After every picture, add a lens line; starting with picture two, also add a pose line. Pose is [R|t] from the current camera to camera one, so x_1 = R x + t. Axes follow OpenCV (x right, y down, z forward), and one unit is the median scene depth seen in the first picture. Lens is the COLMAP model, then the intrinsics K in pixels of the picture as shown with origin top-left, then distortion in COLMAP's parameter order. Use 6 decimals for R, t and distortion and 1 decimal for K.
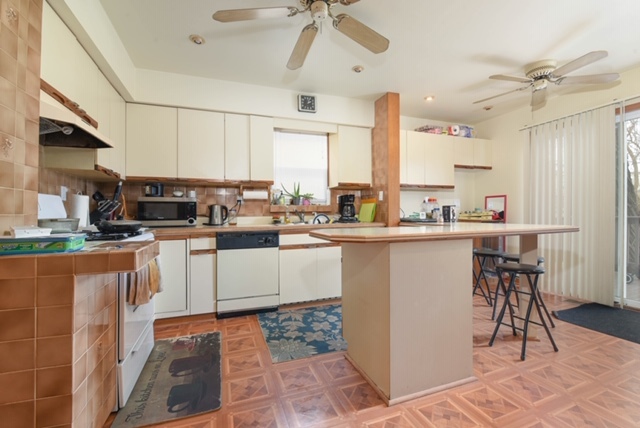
lens RADIAL K [[274.3, 0, 320.0], [0, 274.3, 214.0], [0, 0, 1]] dist [0.000880, -0.010239]
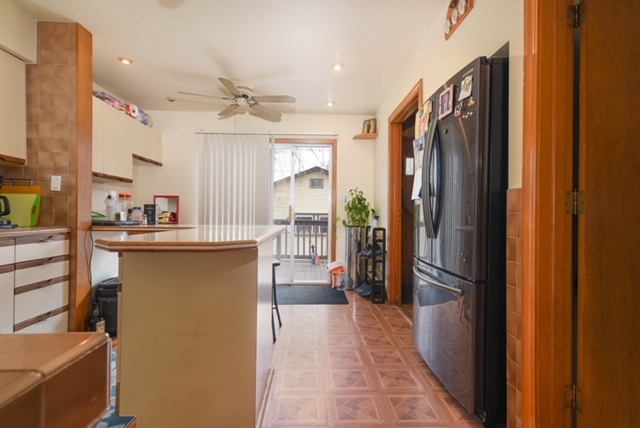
lens RADIAL K [[320.3, 0, 320.0], [0, 320.3, 214.0], [0, 0, 1]] dist [0.003812, 0.001260]
pose [[0.300375, 0.017345, 0.953663, -0.276496], [-0.010416, 0.999835, -0.014903, 0.006768], [-0.953764, -0.005457, 0.300506, 0.219081]]
